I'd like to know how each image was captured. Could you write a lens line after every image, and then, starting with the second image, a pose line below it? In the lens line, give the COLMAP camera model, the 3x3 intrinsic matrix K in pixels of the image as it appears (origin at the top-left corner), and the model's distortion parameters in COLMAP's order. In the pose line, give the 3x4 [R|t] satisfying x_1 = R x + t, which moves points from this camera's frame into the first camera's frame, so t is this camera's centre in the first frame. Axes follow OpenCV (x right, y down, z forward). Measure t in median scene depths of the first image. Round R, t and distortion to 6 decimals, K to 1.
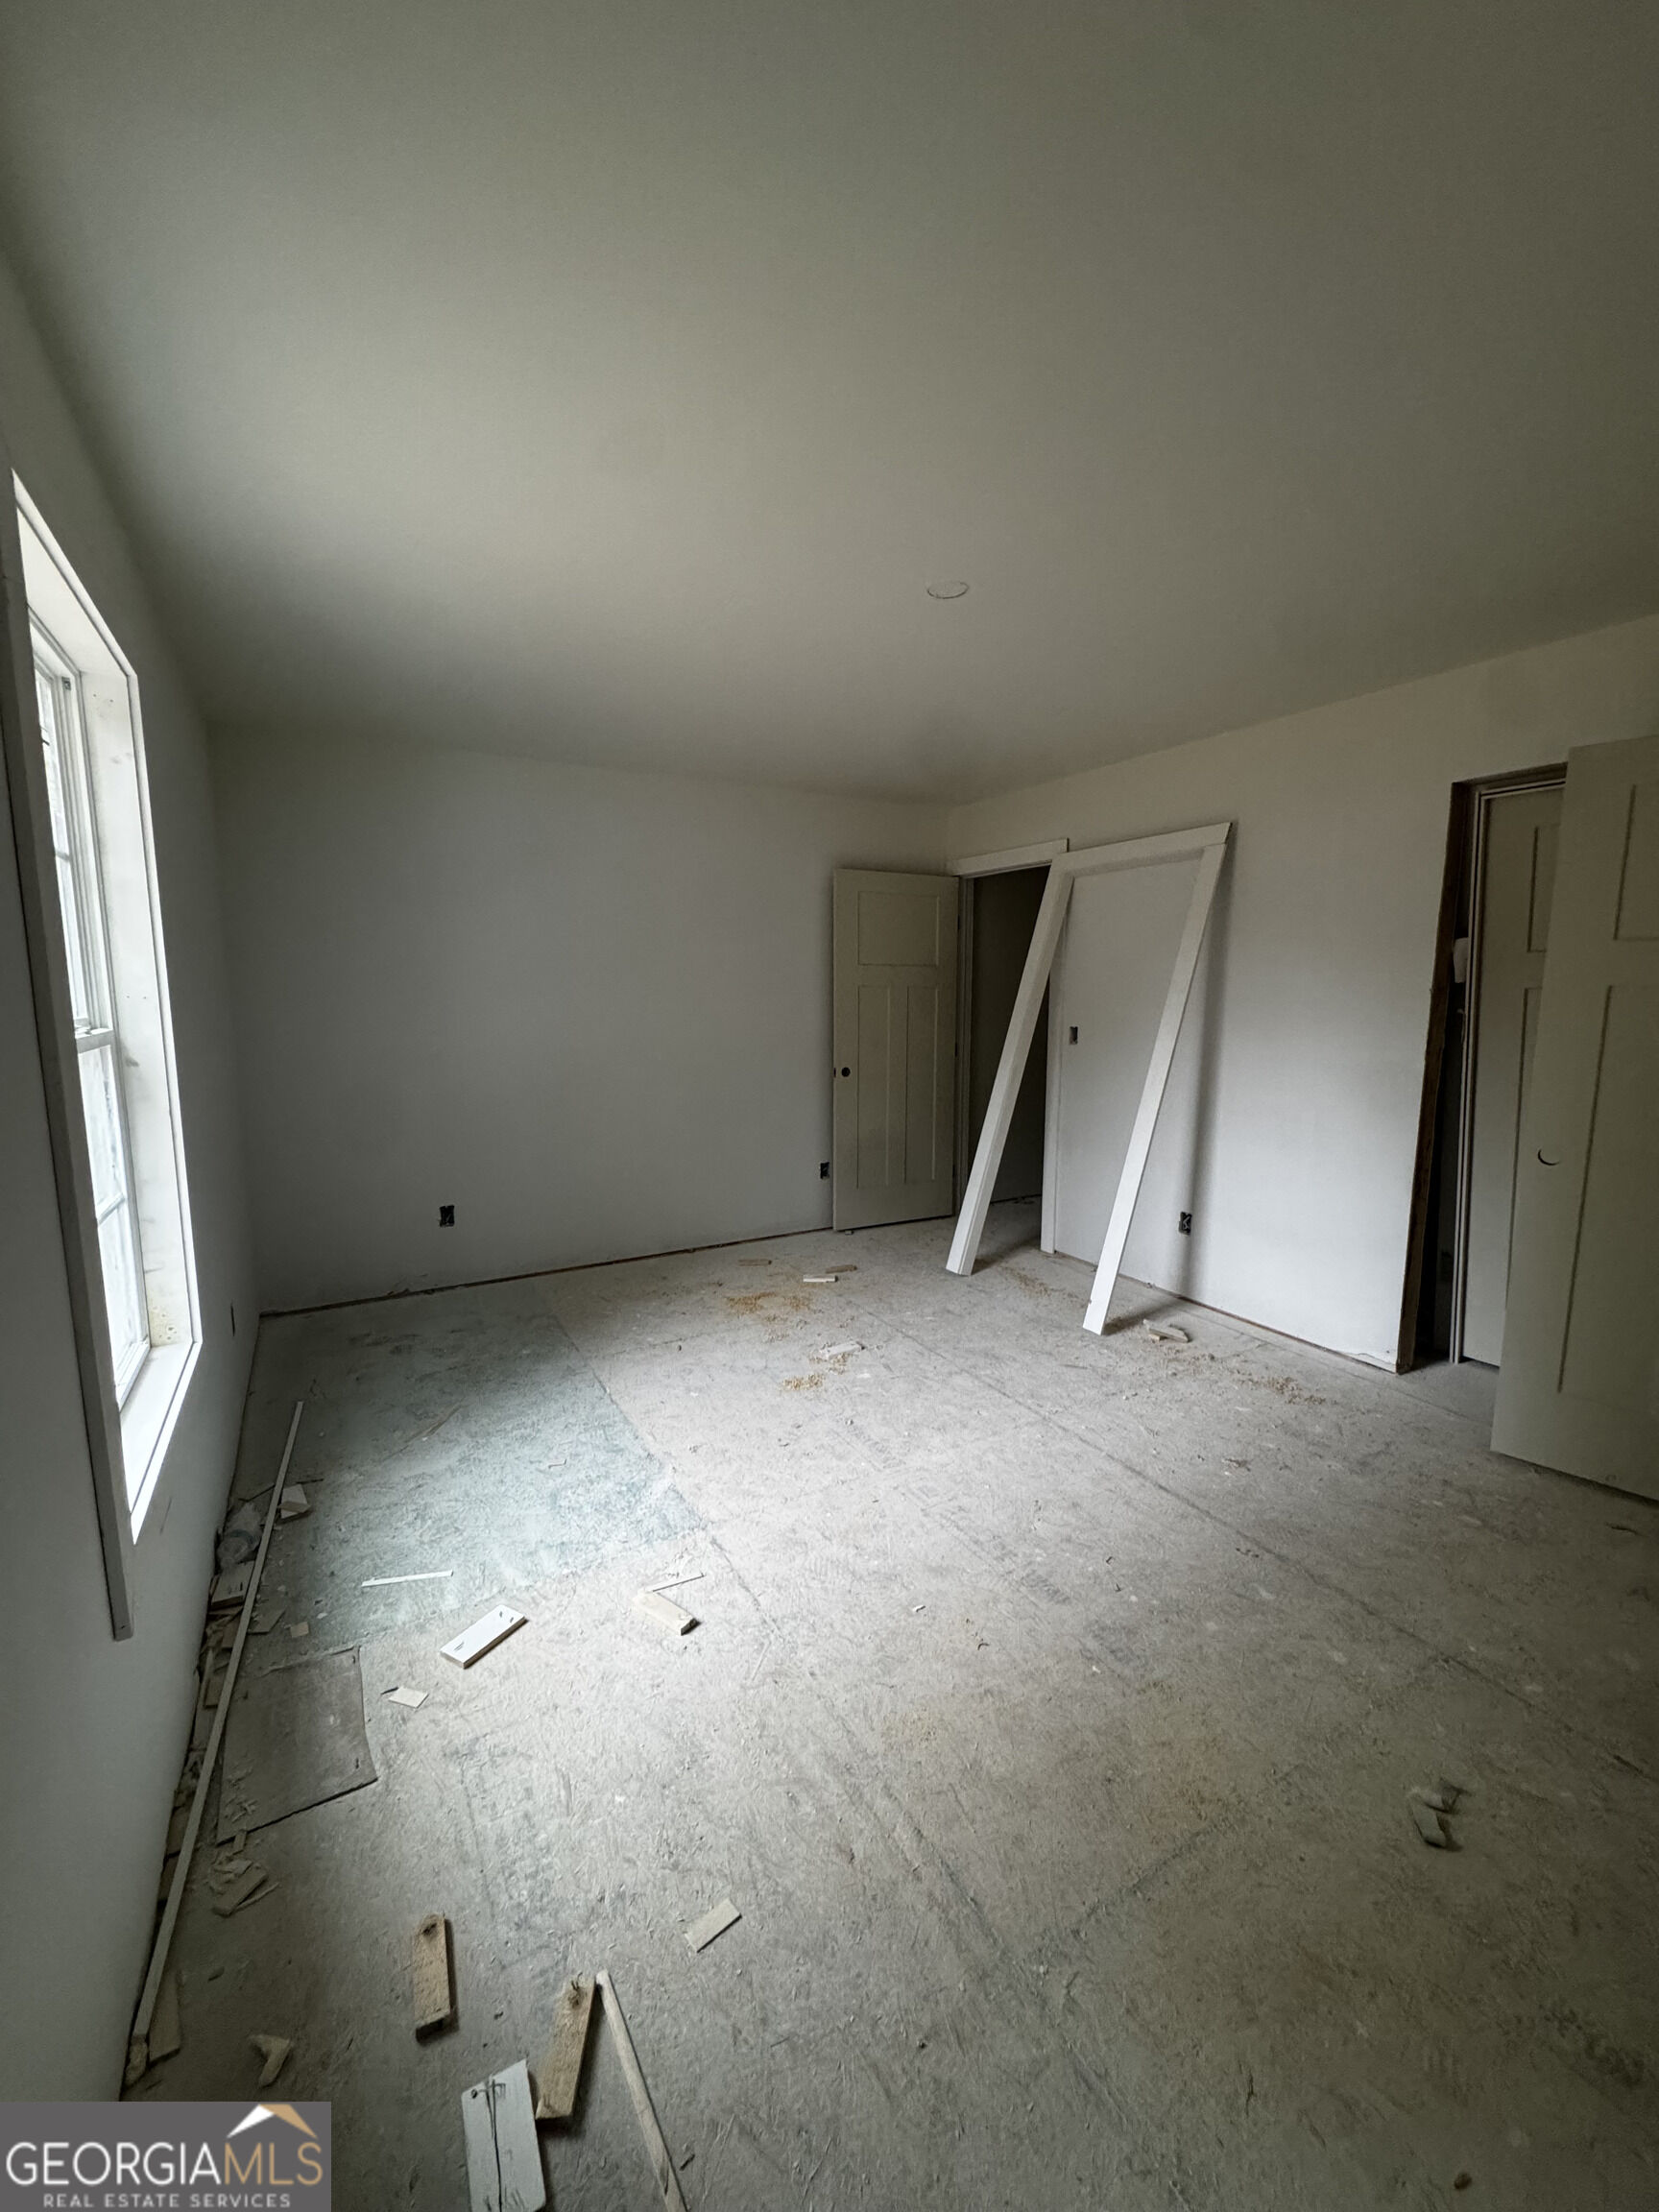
lens RADIAL K [[881.4, 0, 831.3], [0, 881.4, 1112.6], [0, 0, 1]] dist [-0.002596, -0.000141]
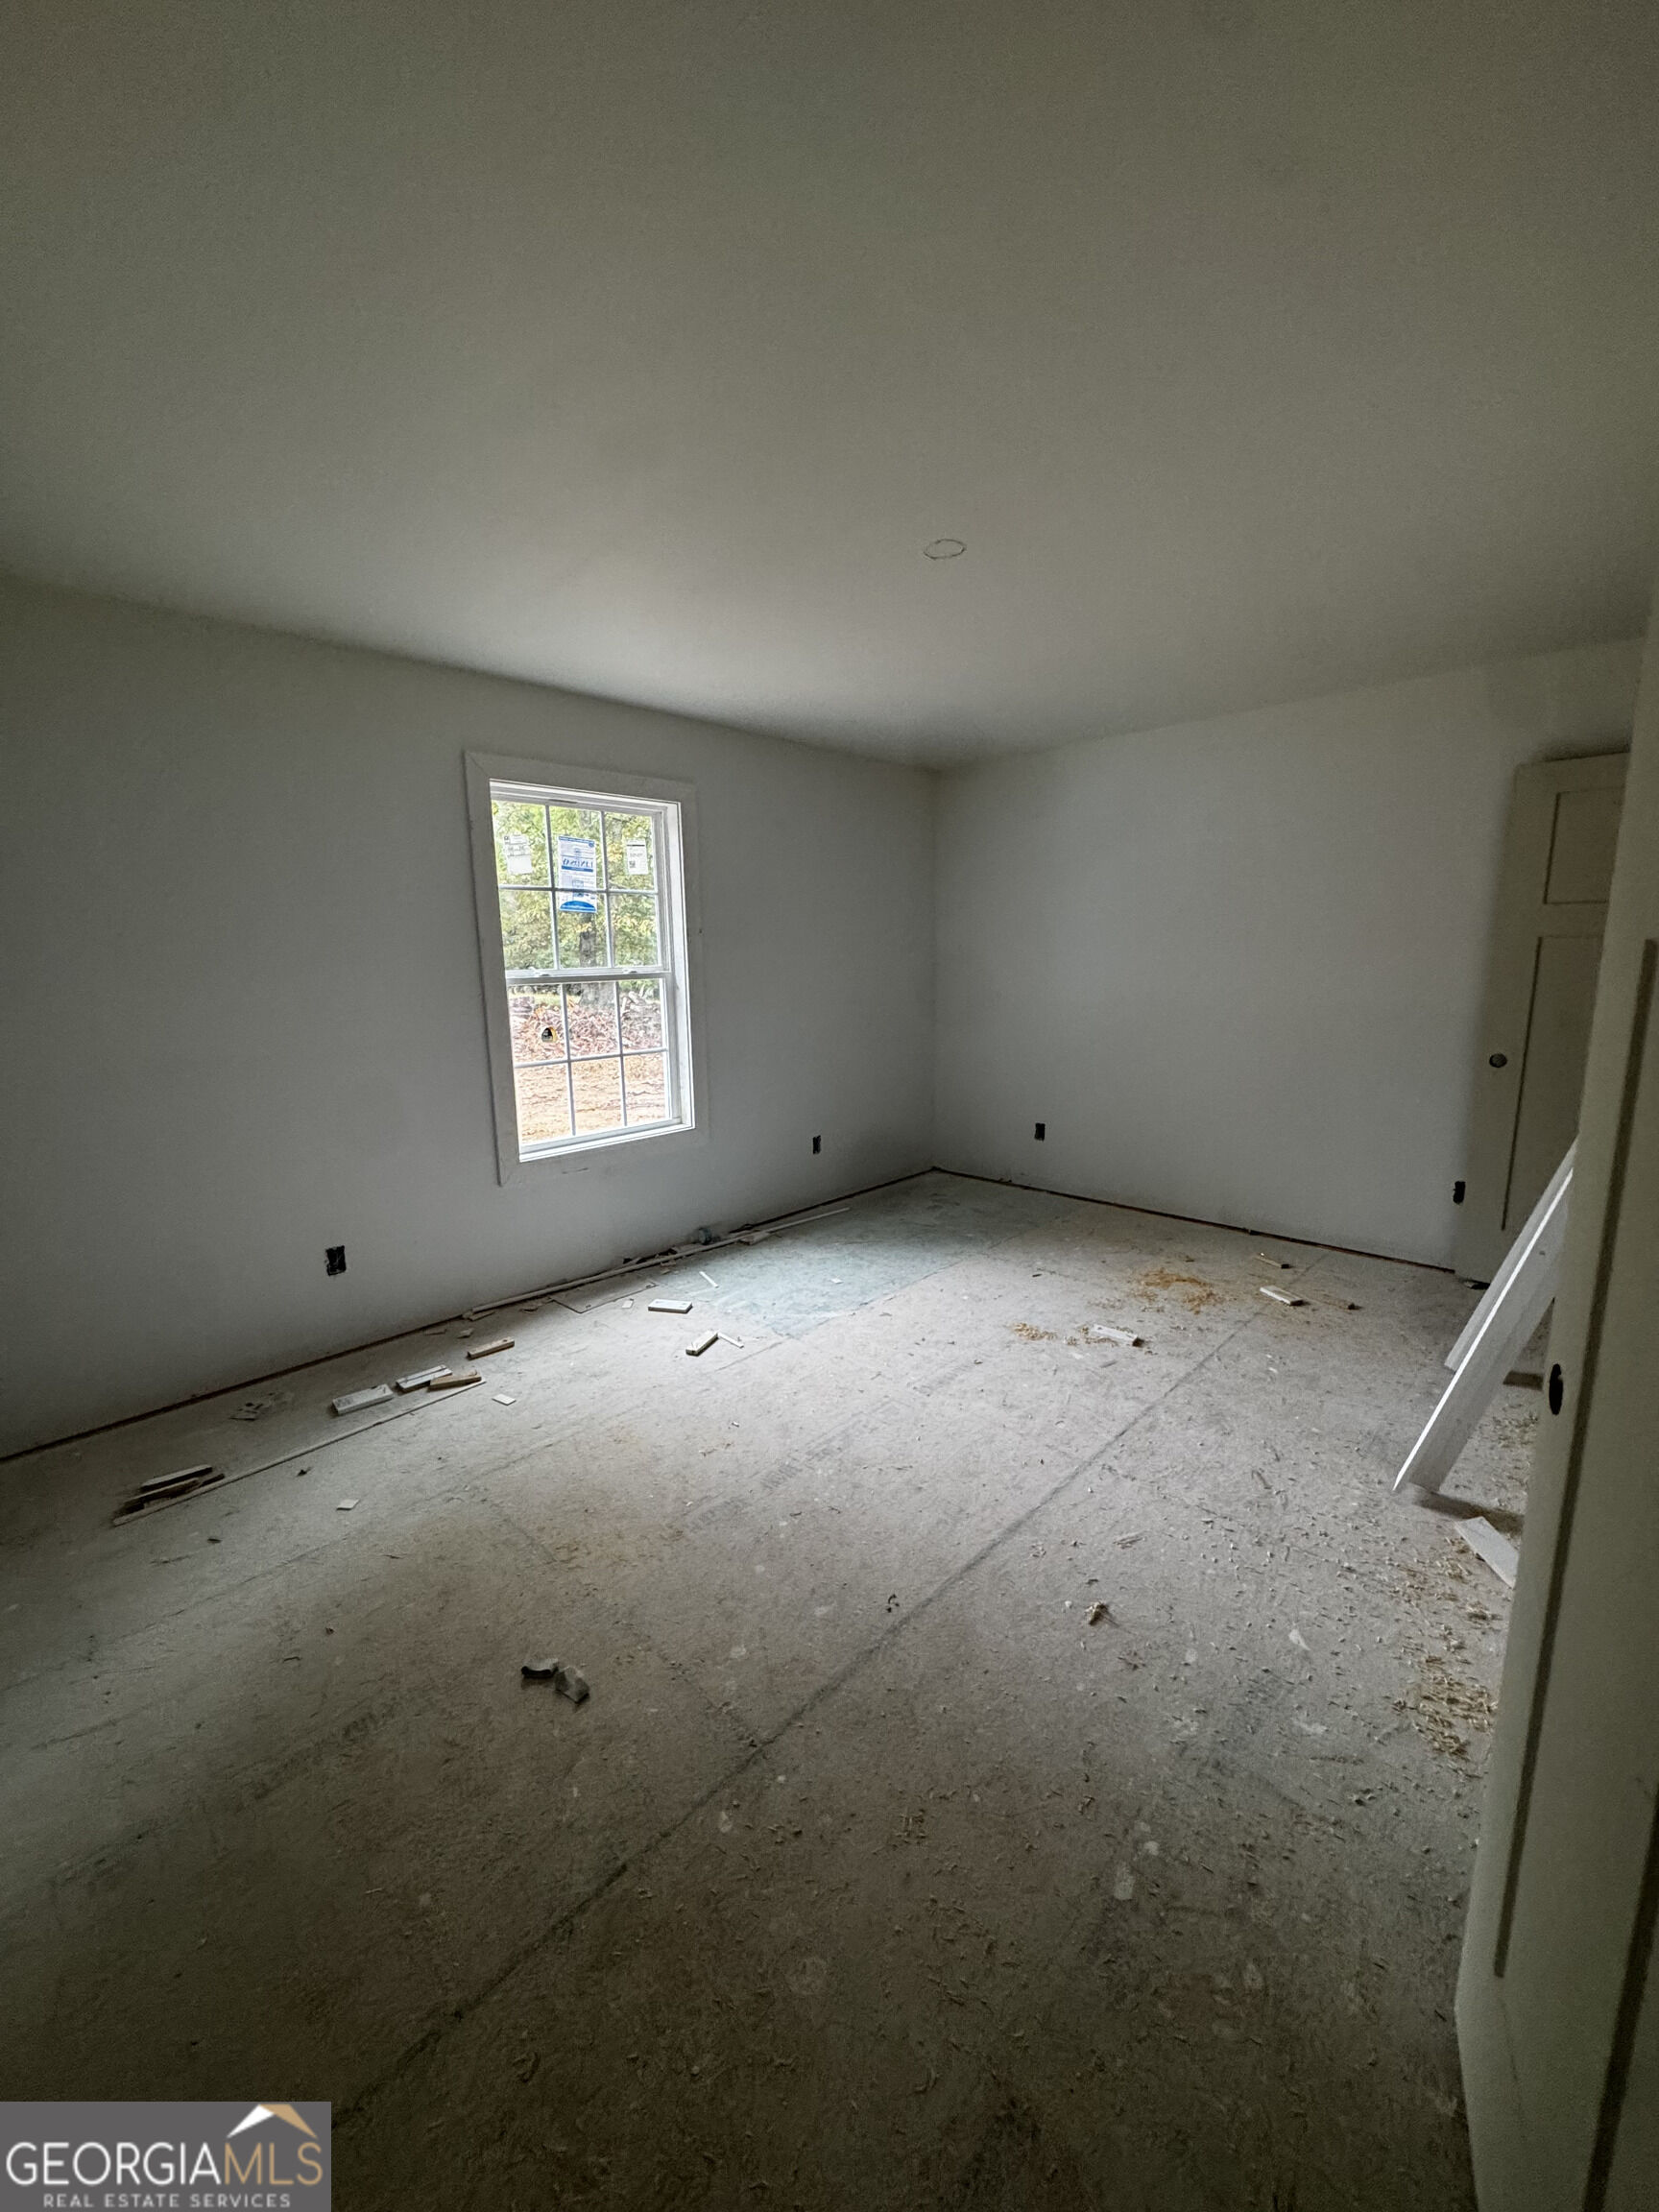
lens RADIAL K [[881.4, 0, 831.3], [0, 881.4, 1112.6], [0, 0, 1]] dist [-0.002596, -0.000141]
pose [[0.278022, 0.170909, -0.945248, 0.807779], [-0.117779, 0.982685, 0.143036, -0.064534], [0.953327, 0.071563, 0.293337, 0.439802]]
